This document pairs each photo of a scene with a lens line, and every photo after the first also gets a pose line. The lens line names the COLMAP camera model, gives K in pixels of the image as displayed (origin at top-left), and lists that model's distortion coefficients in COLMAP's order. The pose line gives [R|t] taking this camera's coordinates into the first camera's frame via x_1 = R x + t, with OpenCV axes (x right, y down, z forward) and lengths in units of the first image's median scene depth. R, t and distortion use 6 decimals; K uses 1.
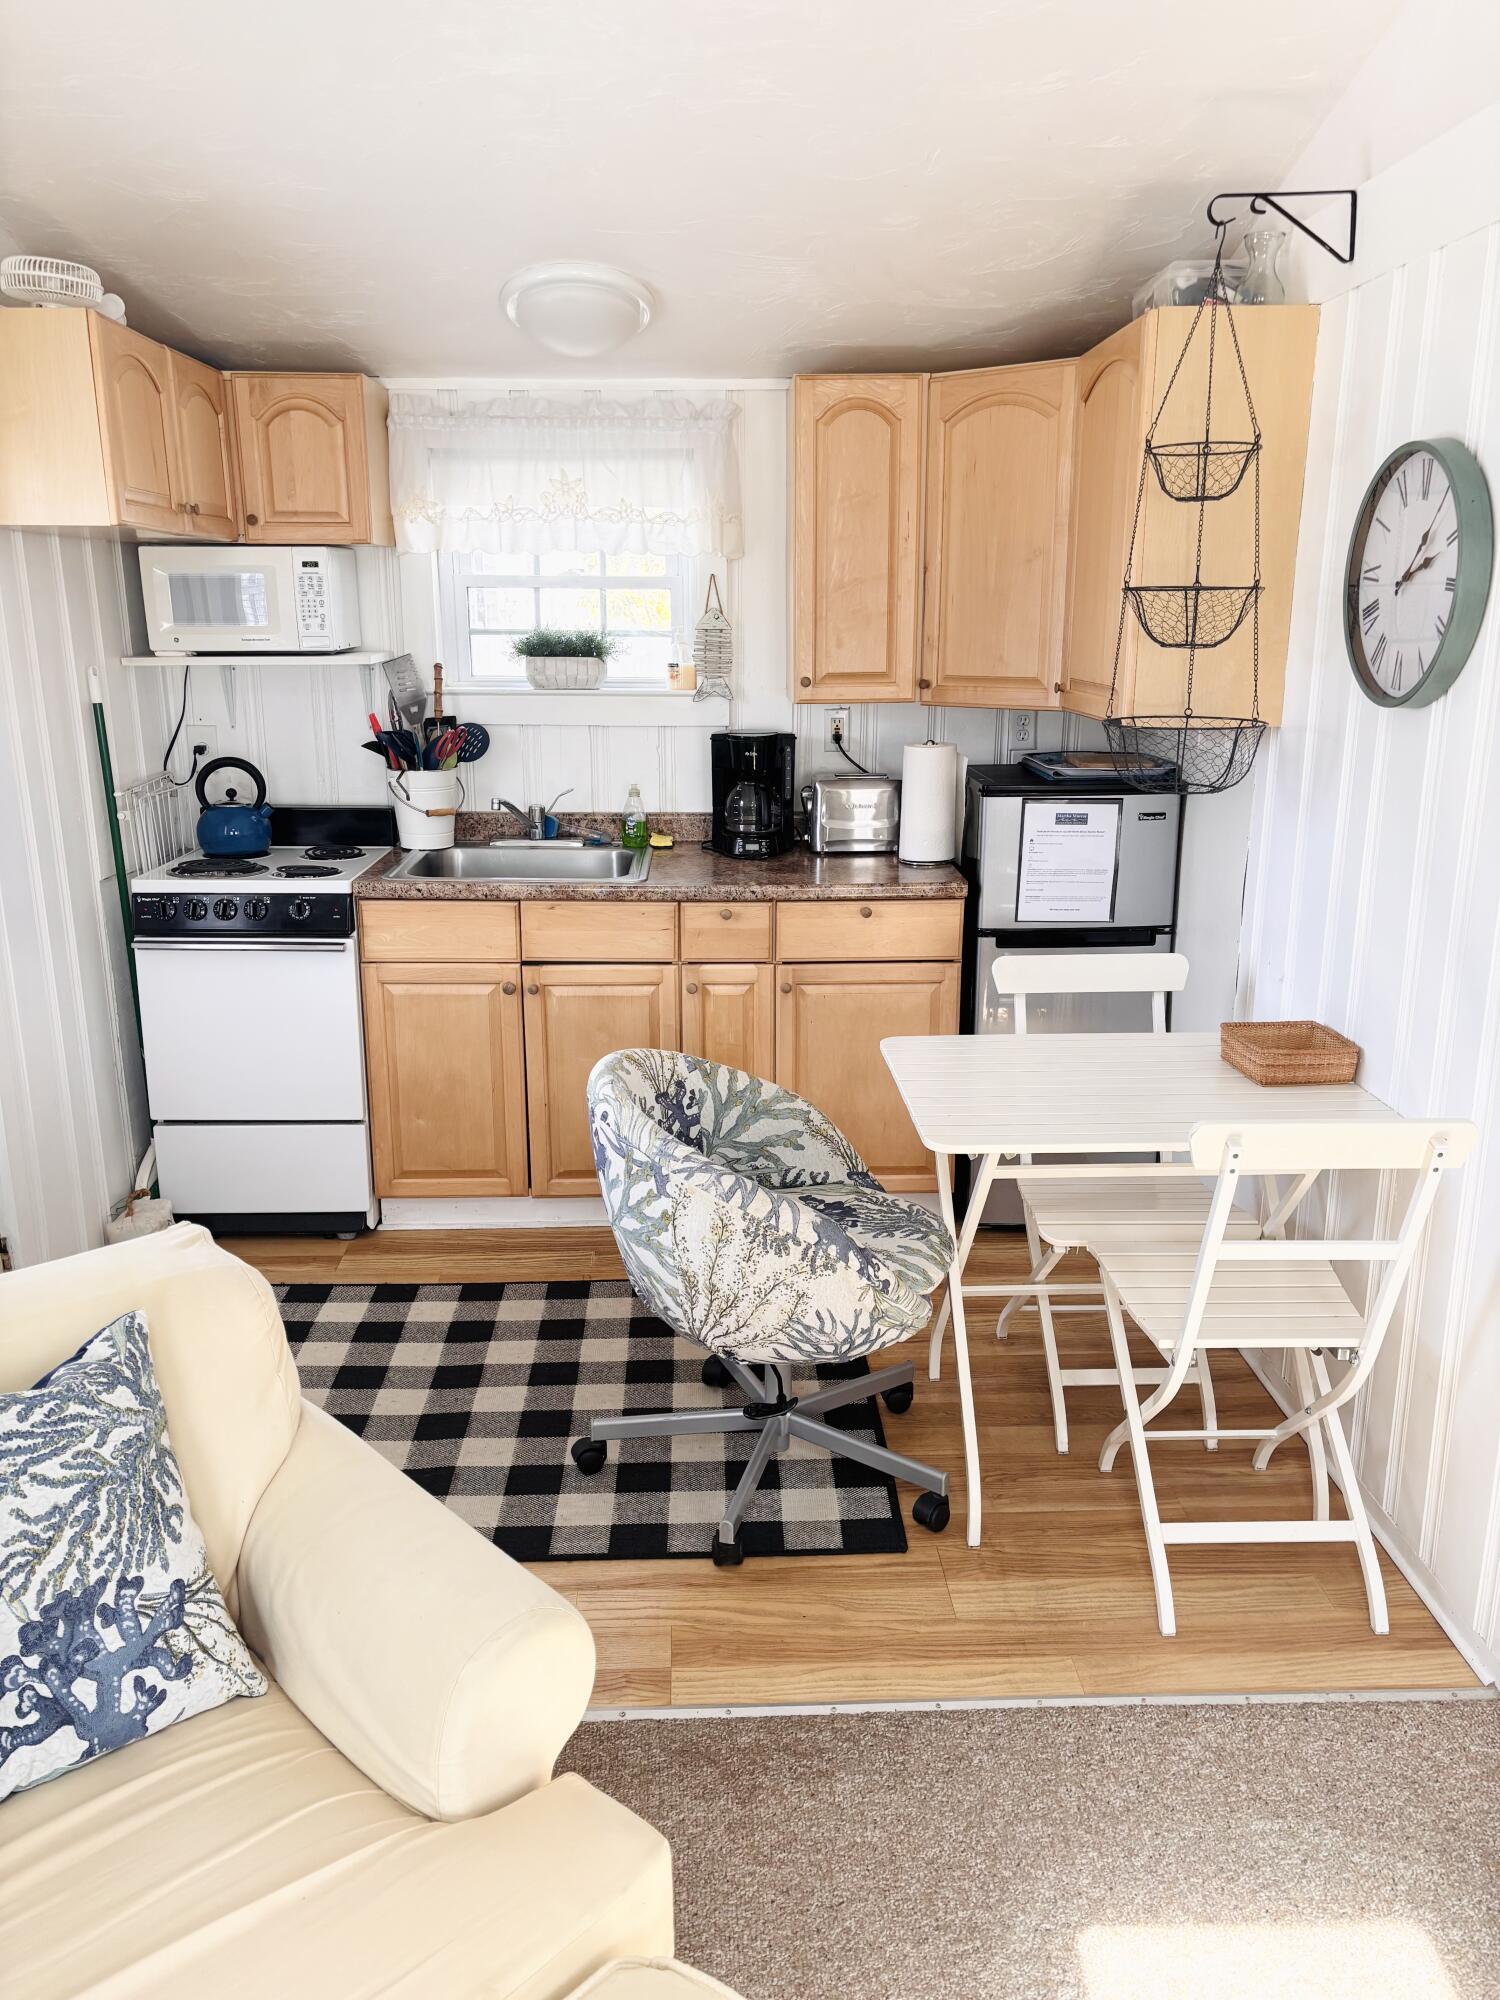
lens RADIAL K [[1505.9, 0, 728.7], [0, 1505.9, 1029.4], [0, 0, 1]] dist [0.025045, -0.003364]
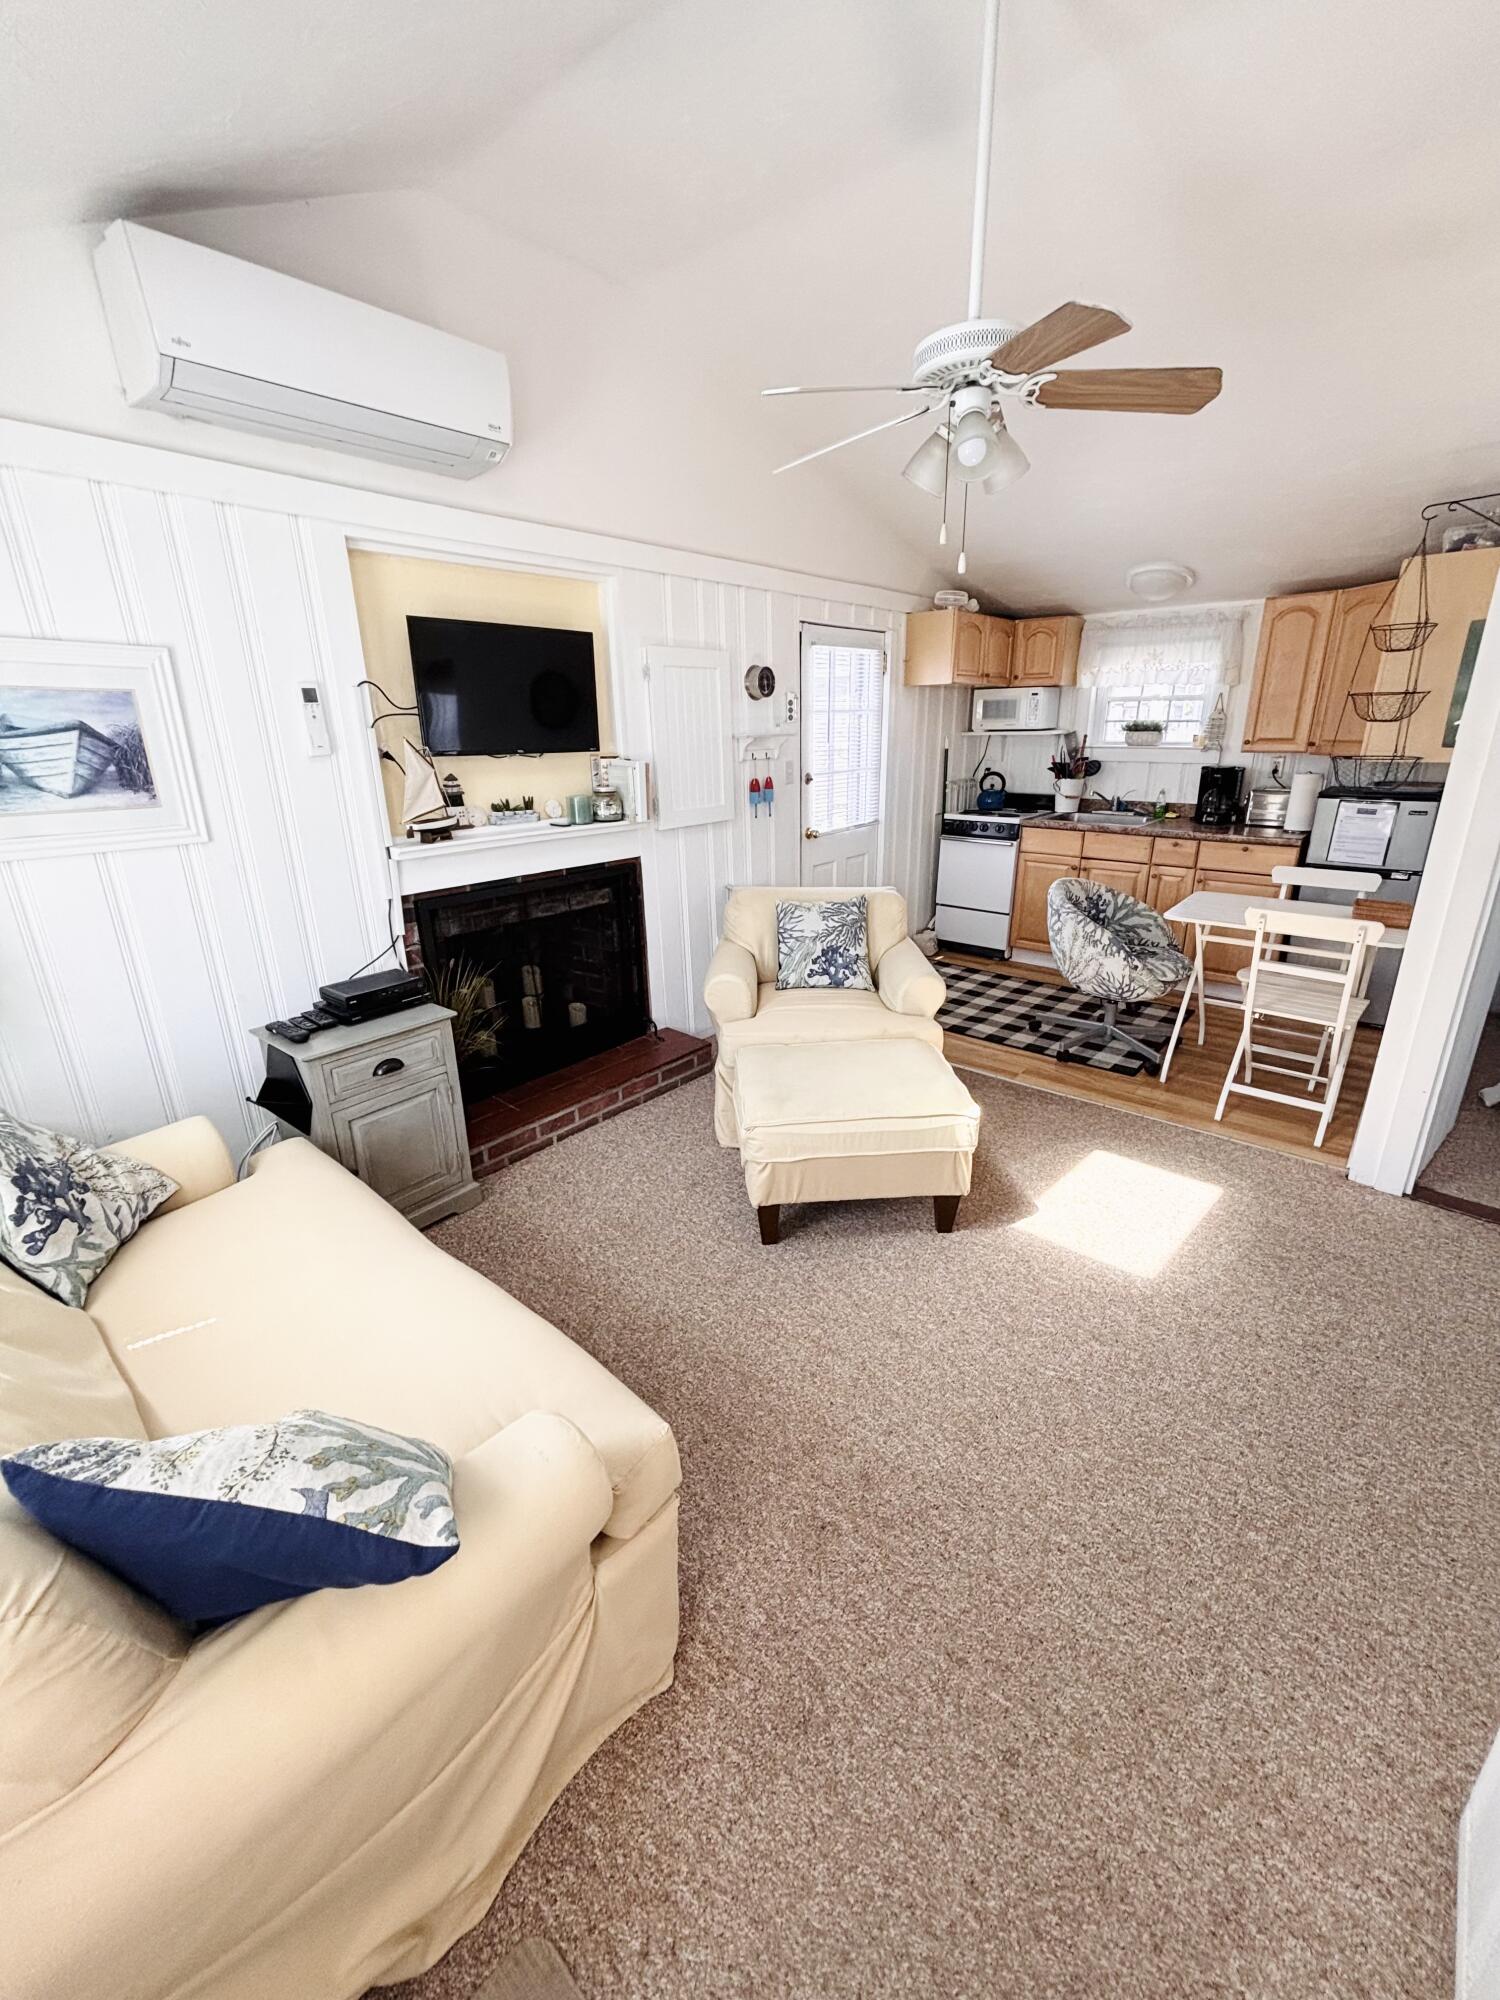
lens RADIAL K [[805.1, 0, 746.5], [0, 805.1, 994.1], [0, 0, 1]] dist [0.001548, 0.000499]
pose [[0.745090, 0.205682, -0.634458, 0.331011], [-0.166699, 0.978500, 0.121448, 0.103894], [0.645796, 0.015274, 0.763357, -0.345869]]
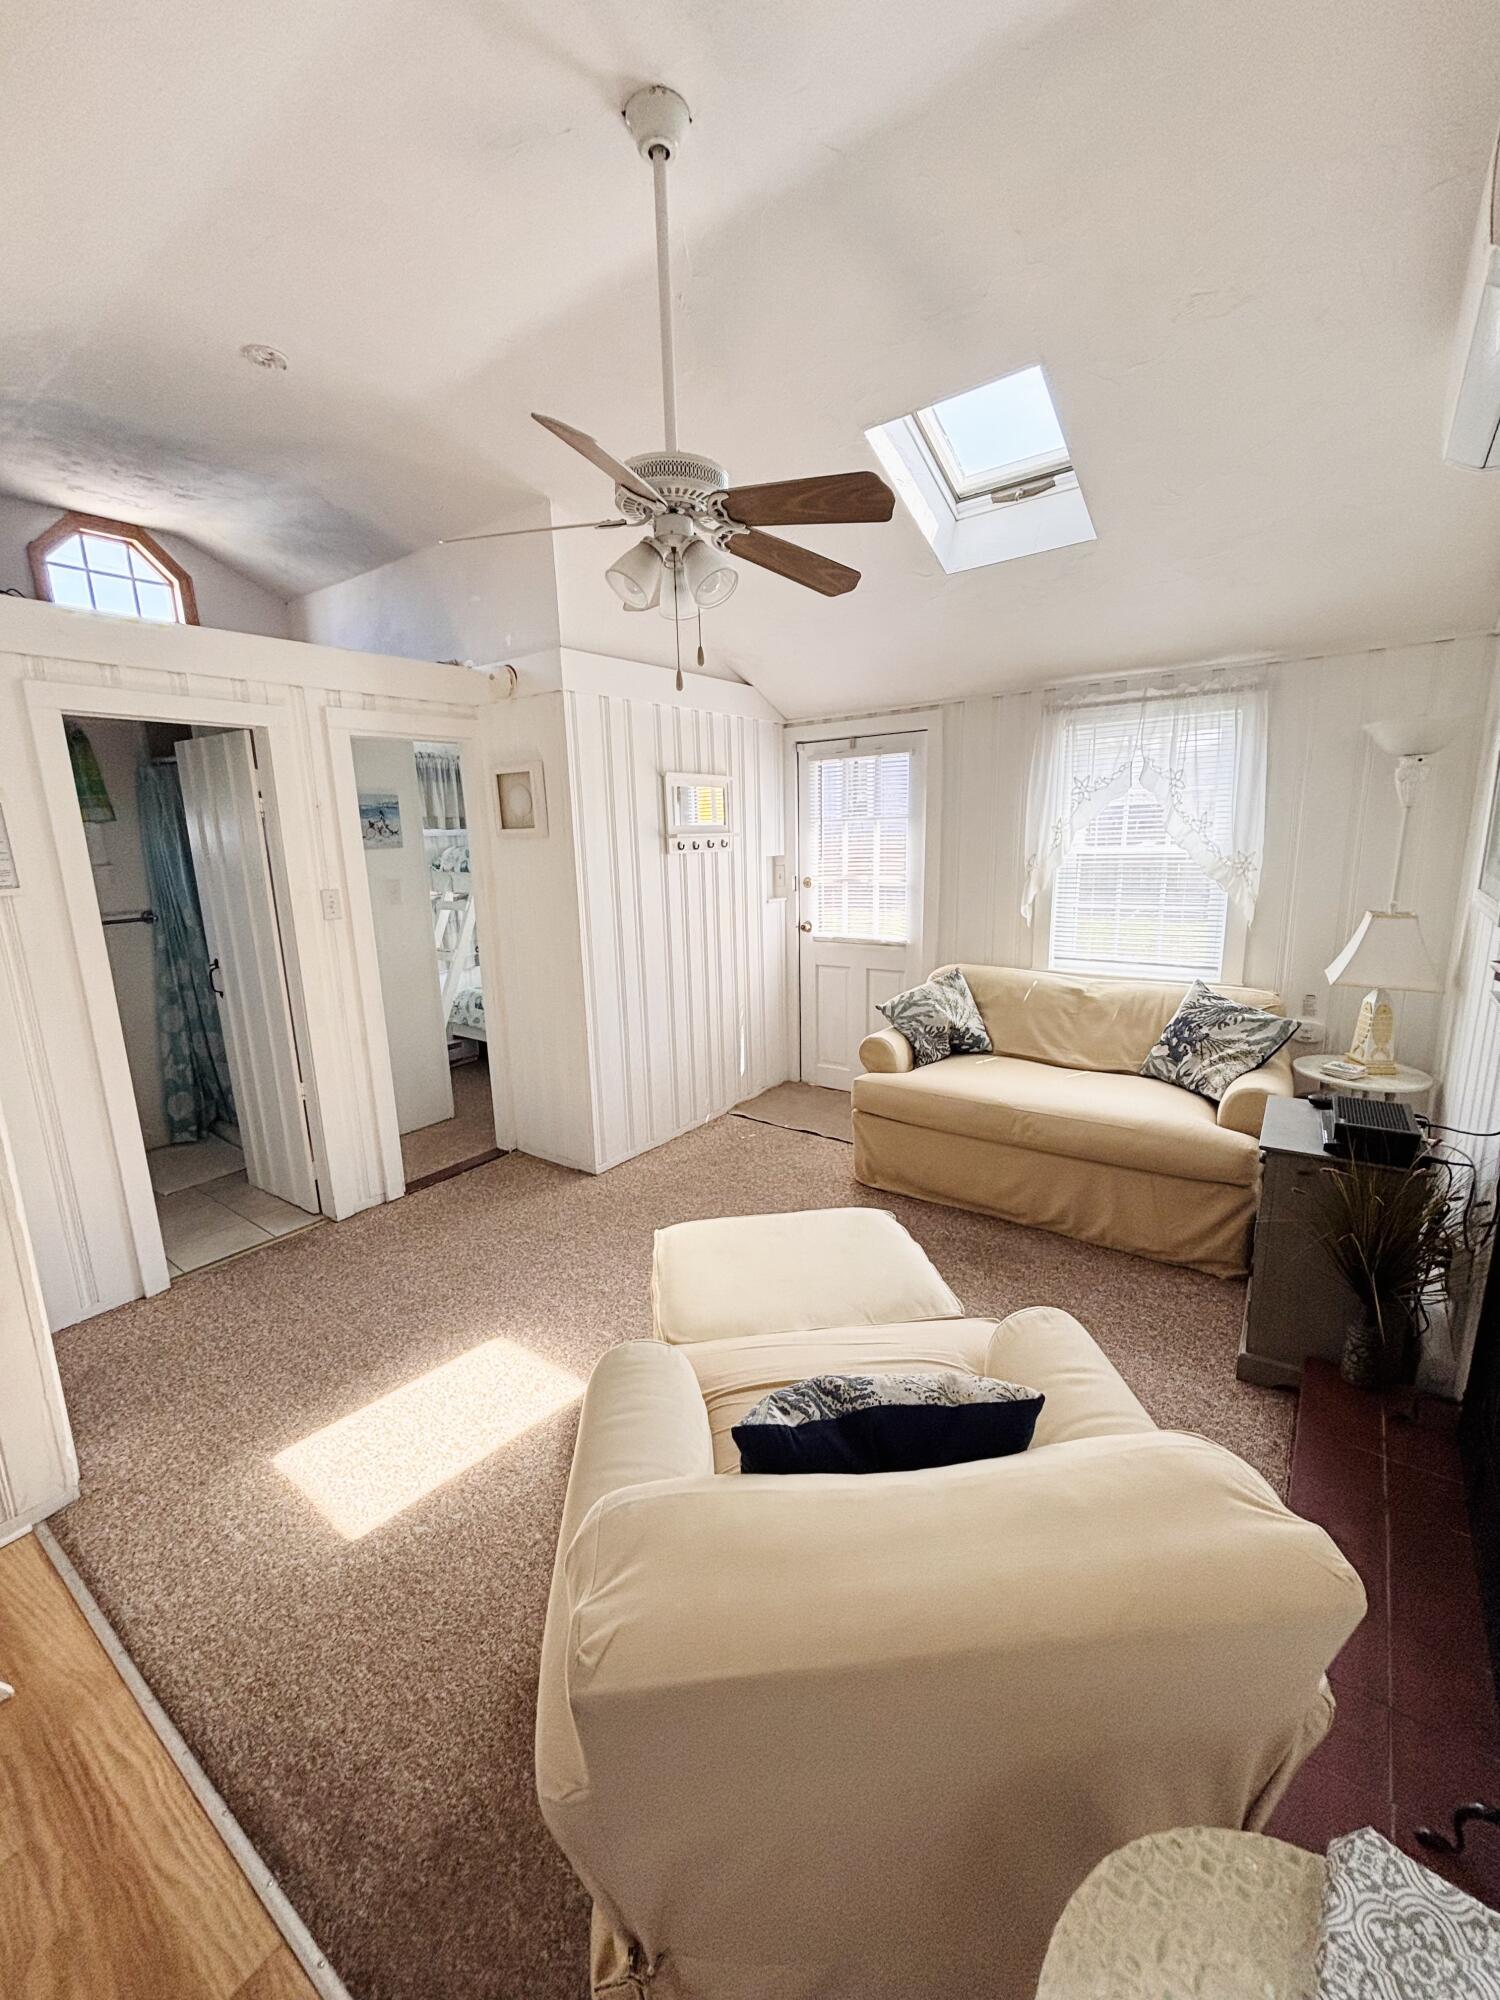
lens RADIAL K [[805.1, 0, 750.6], [0, 805.1, 999.3], [0, 0, 1]] dist [0.001548, 0.000499]
pose [[-0.784970, -0.099274, 0.611528, -0.324109], [0.195078, 0.897261, 0.396066, -0.140704], [-0.588019, 0.430195, -0.684956, 0.553130]]
